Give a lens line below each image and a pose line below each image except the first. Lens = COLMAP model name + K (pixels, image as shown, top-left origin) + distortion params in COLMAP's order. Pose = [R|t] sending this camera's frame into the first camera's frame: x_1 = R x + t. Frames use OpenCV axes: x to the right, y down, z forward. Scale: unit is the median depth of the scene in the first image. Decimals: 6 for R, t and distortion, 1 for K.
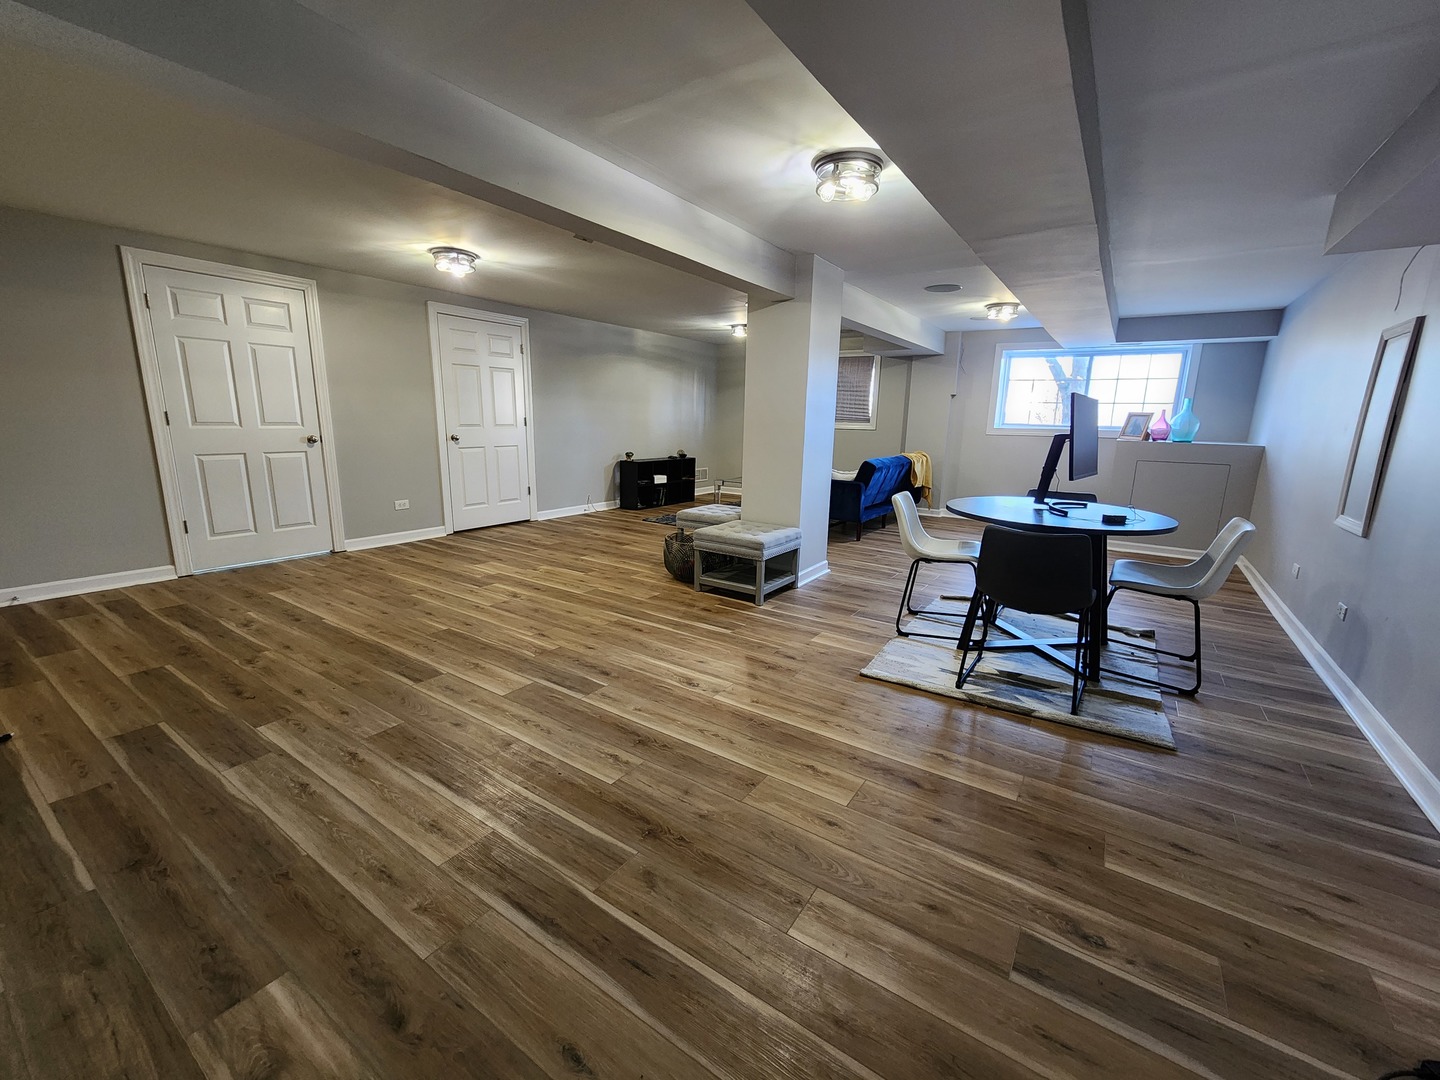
lens RADIAL K [[596.2, 0, 711.1], [0, 596.2, 531.6], [0, 0, 1]] dist [-0.000130, 0.001012]
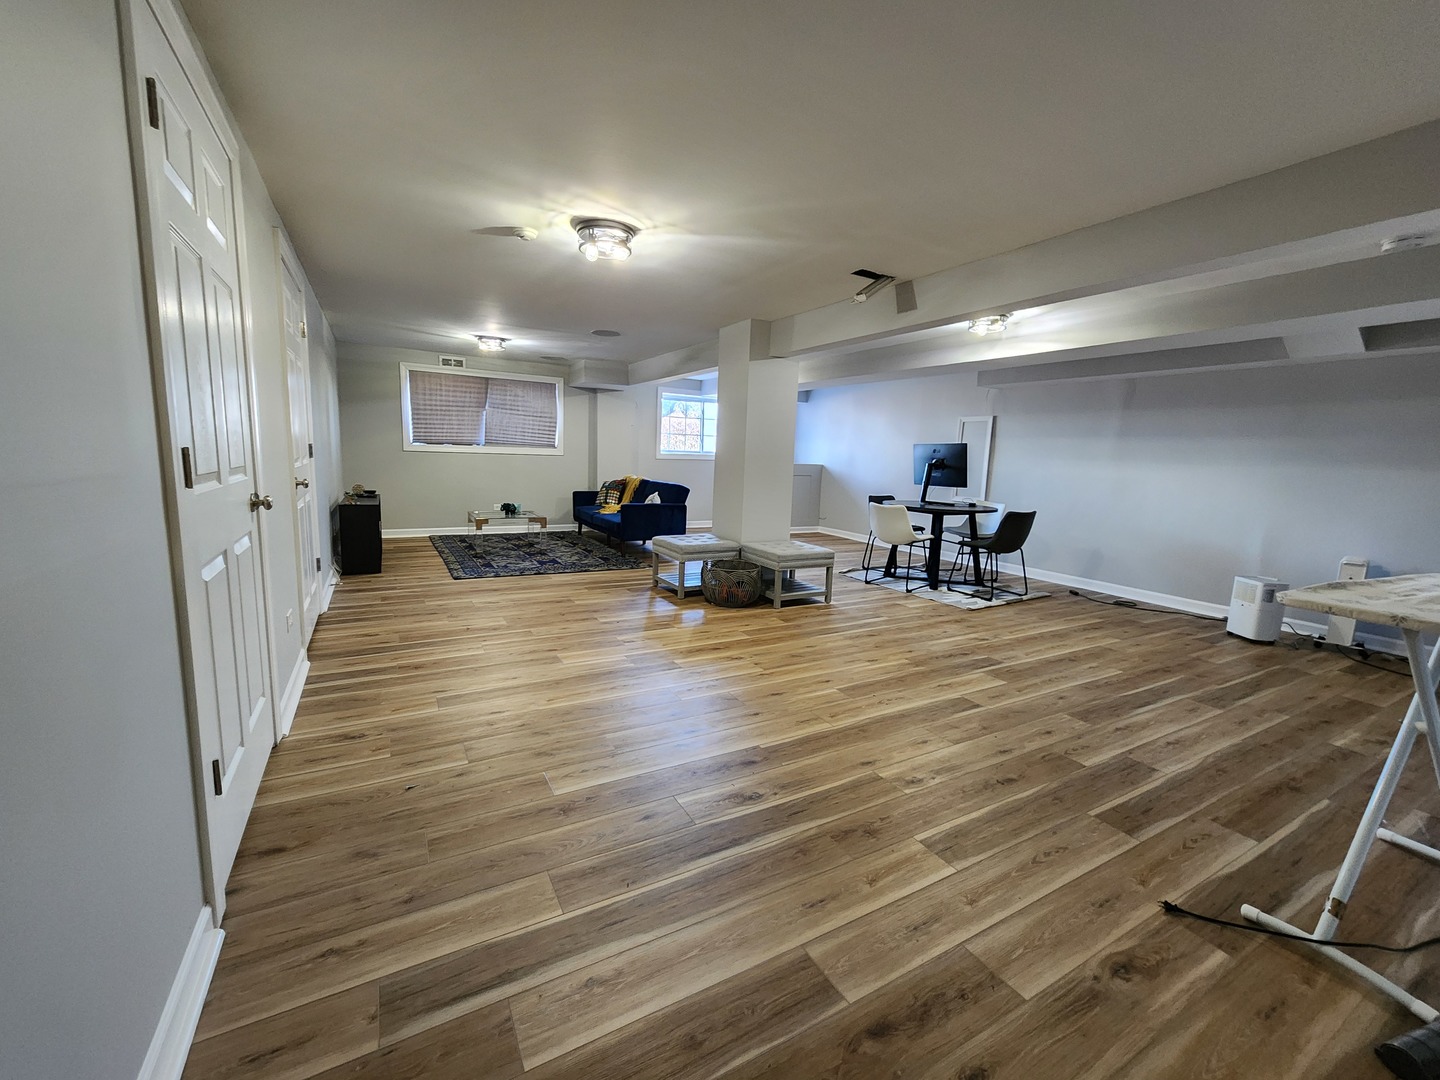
lens RADIAL K [[596.2, 0, 718.0], [0, 596.2, 550.2], [0, 0, 1]] dist [-0.000130, 0.001012]
pose [[0.442542, -0.150695, 0.883995, -1.372589], [0.144250, 0.984904, 0.095683, -0.172917], [-0.885070, 0.085173, 0.457600, 0.755908]]
